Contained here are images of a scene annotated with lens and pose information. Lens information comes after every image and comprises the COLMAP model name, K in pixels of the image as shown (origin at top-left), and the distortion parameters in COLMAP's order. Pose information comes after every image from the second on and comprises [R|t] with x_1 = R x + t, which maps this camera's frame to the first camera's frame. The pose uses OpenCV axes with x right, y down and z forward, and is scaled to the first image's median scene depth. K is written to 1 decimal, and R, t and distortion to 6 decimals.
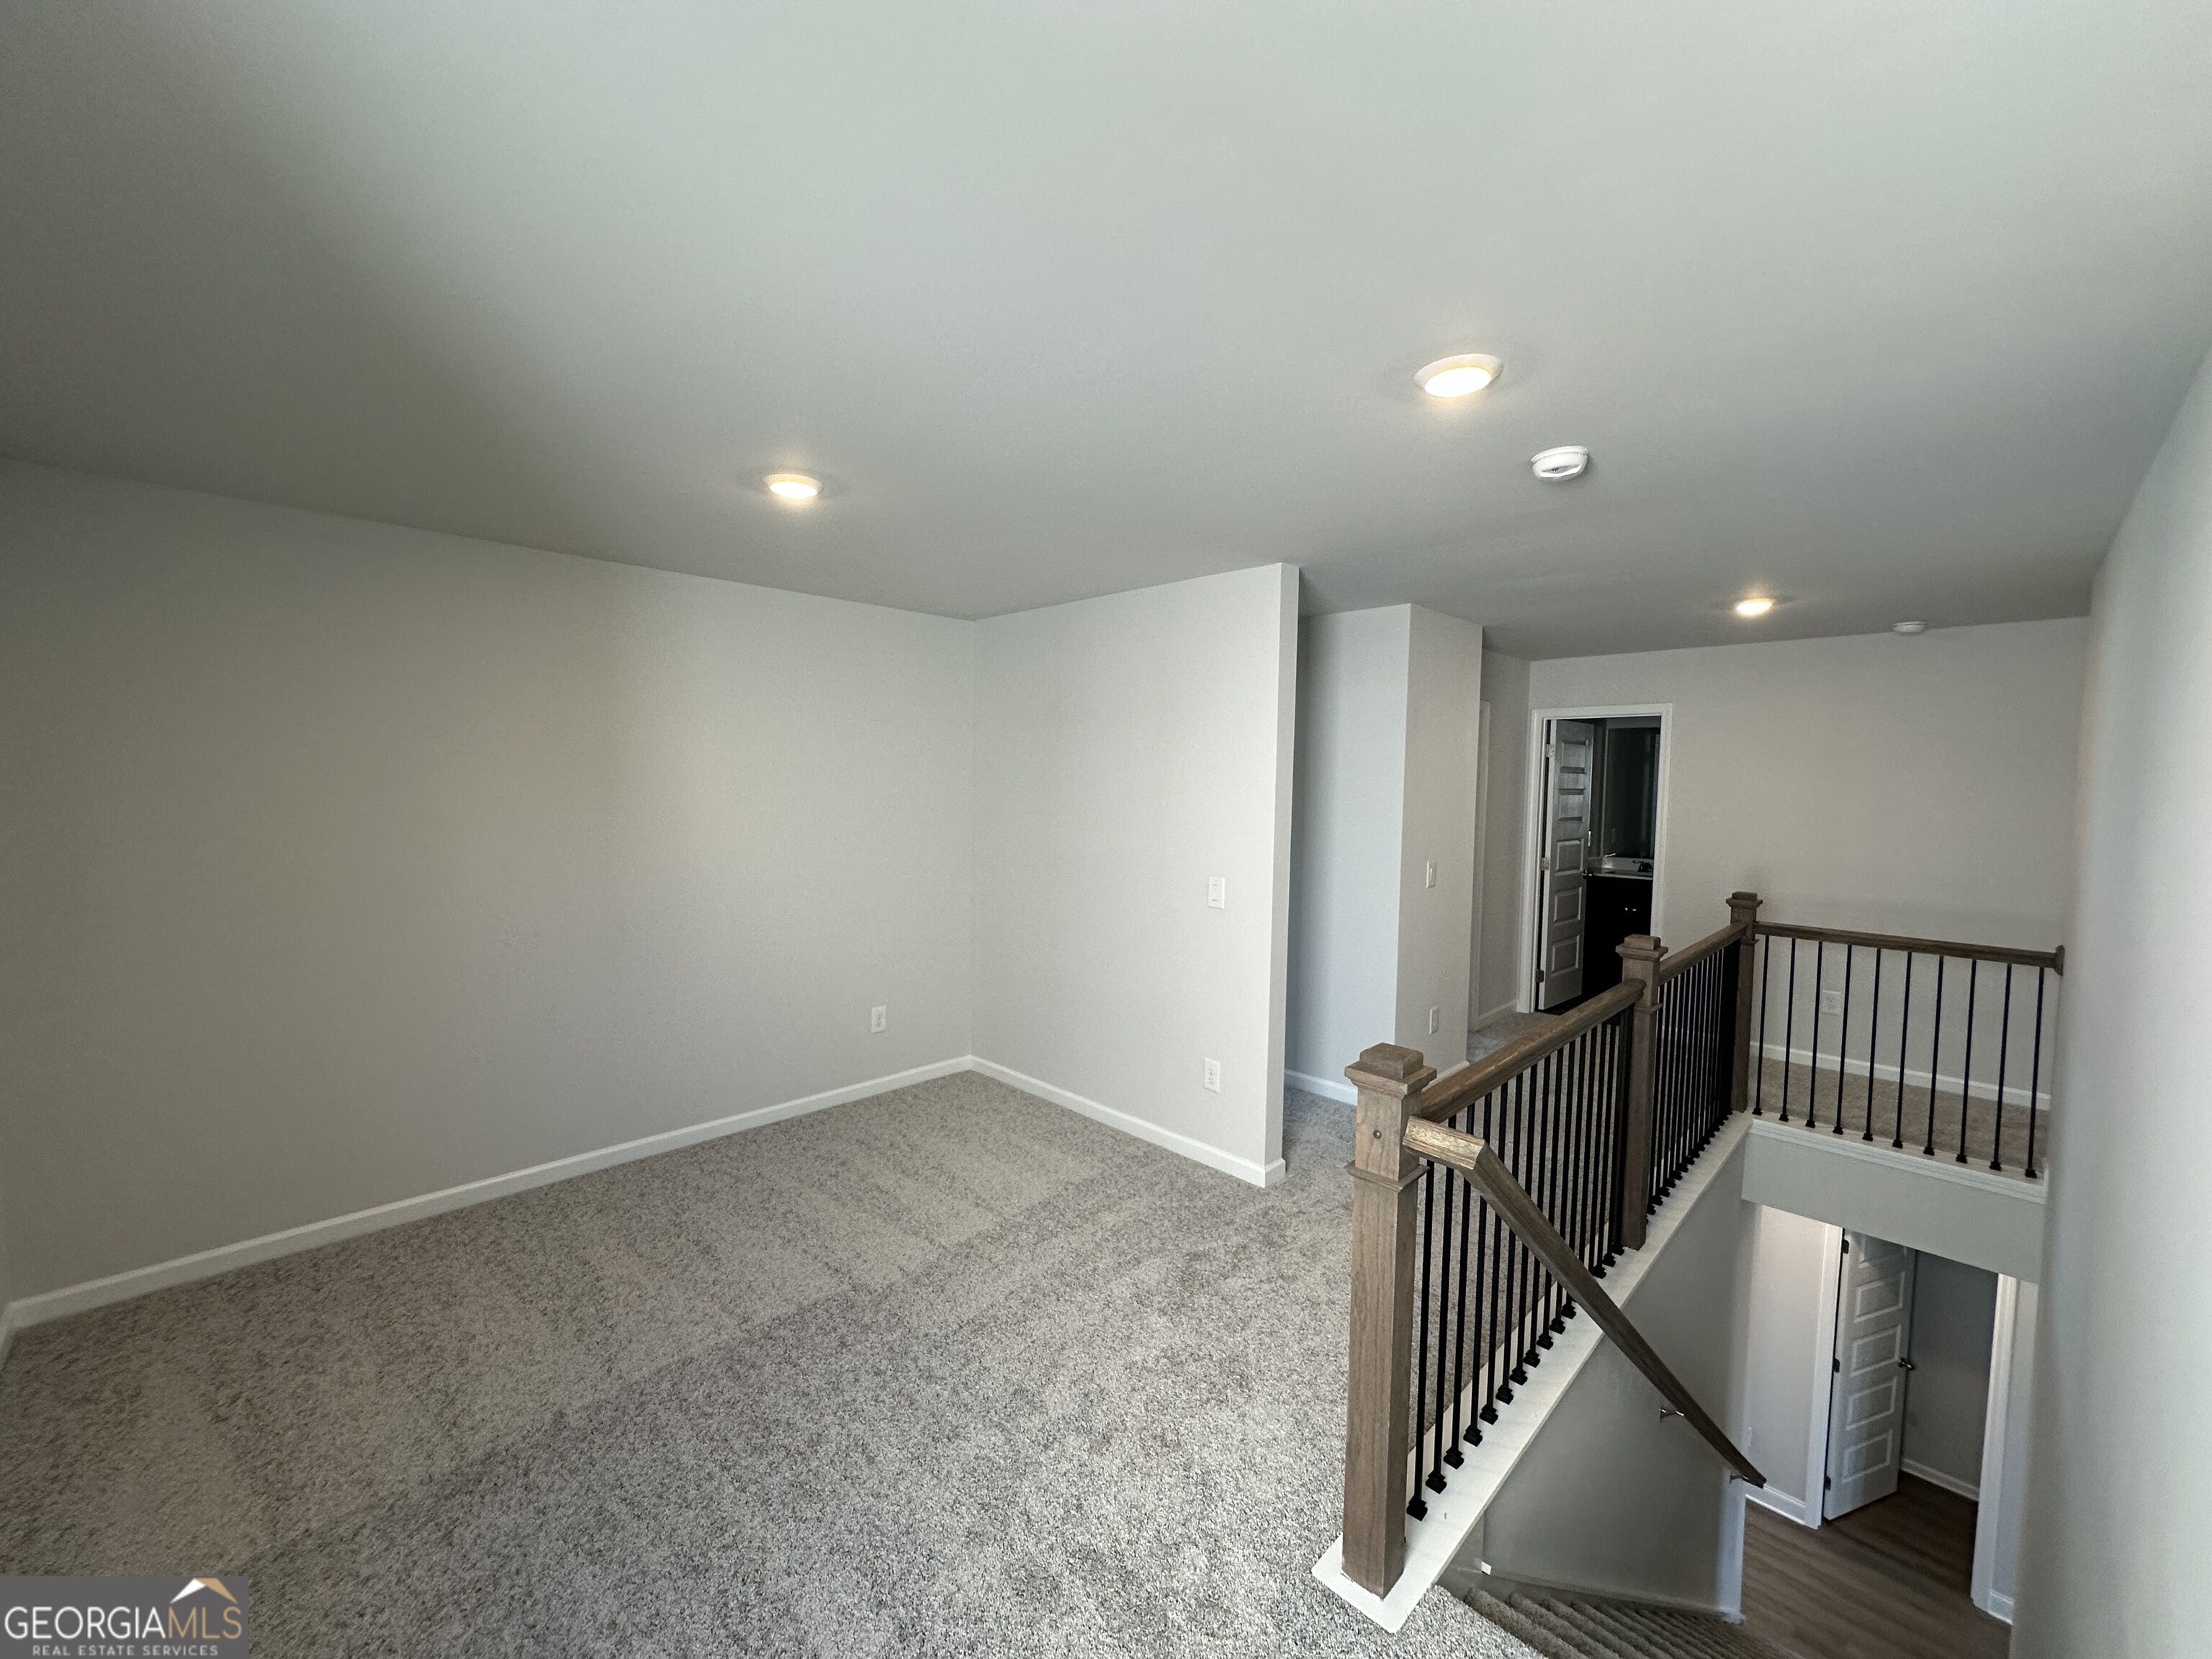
lens RADIAL K [[885.1, 0, 1100.6], [0, 885.1, 825.1], [0, 0, 1]] dist [-0.003210, 0.001032]
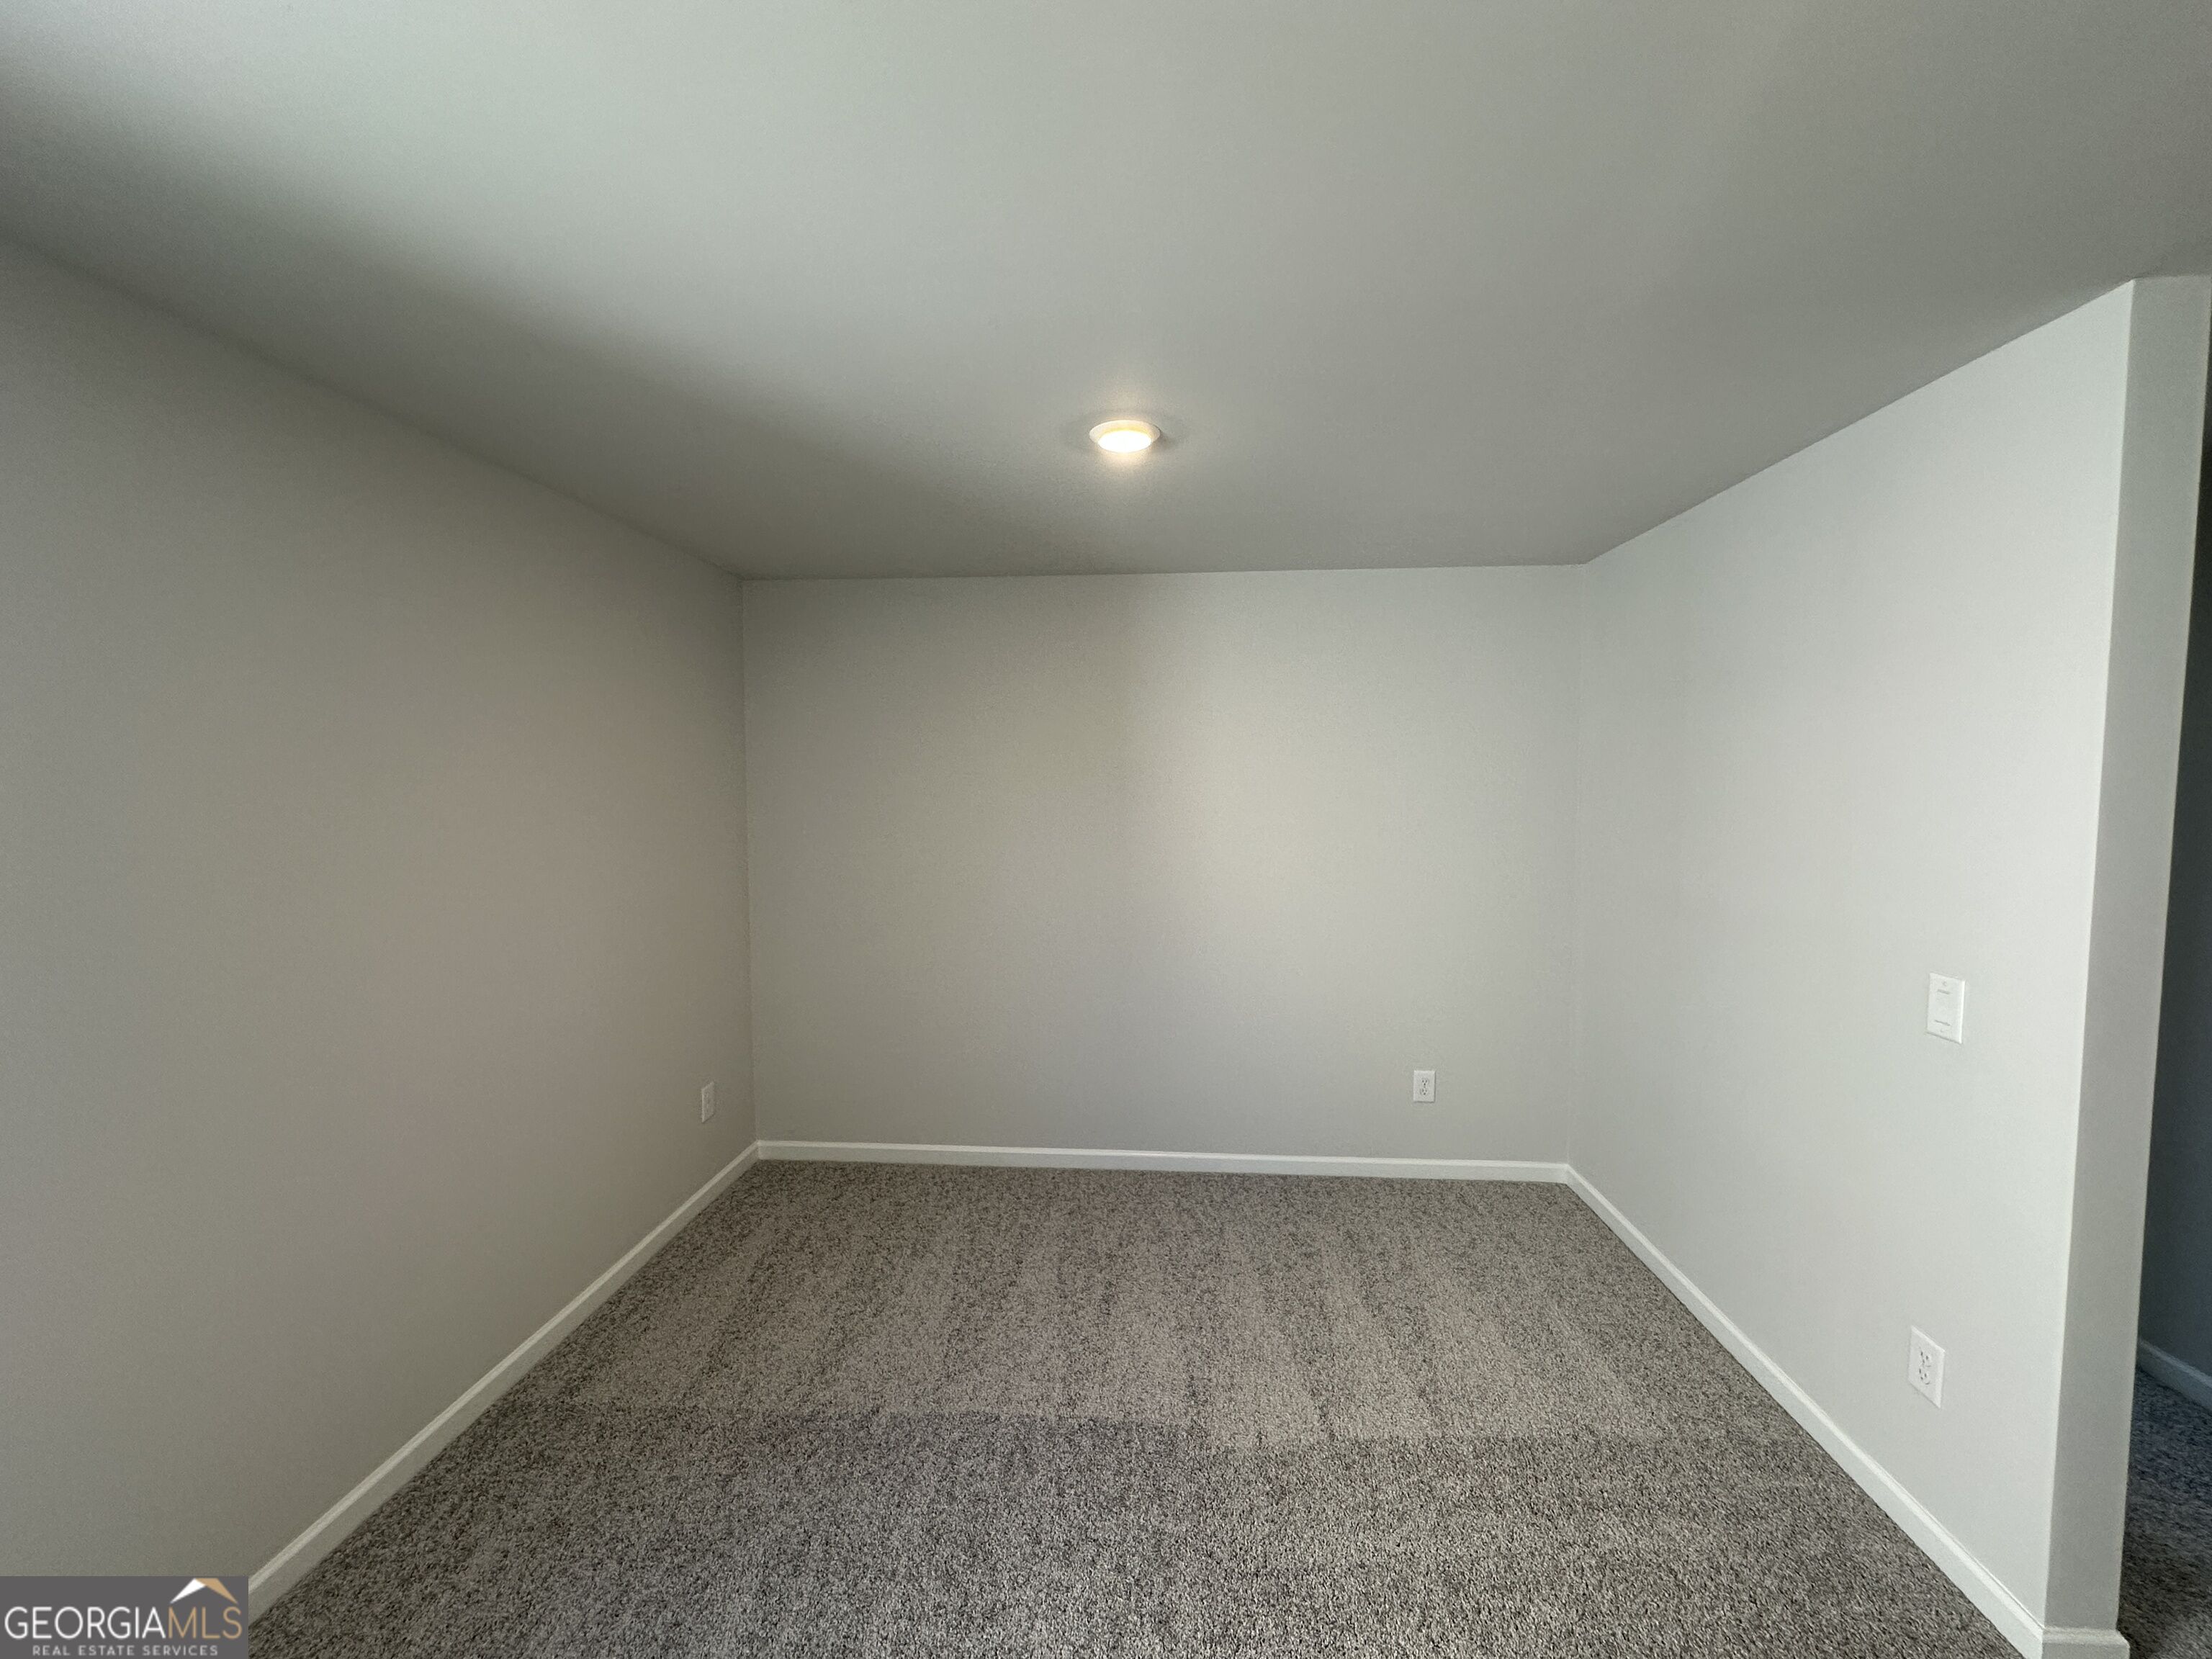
lens RADIAL K [[885.1, 0, 1108.6], [0, 885.1, 832.3], [0, 0, 1]] dist [-0.003210, 0.001032]
pose [[0.653432, 0.030639, -0.756365, 0.212850], [-0.027662, 0.999480, 0.016590, -0.019038], [0.756479, 0.010083, 0.653940, 0.349003]]
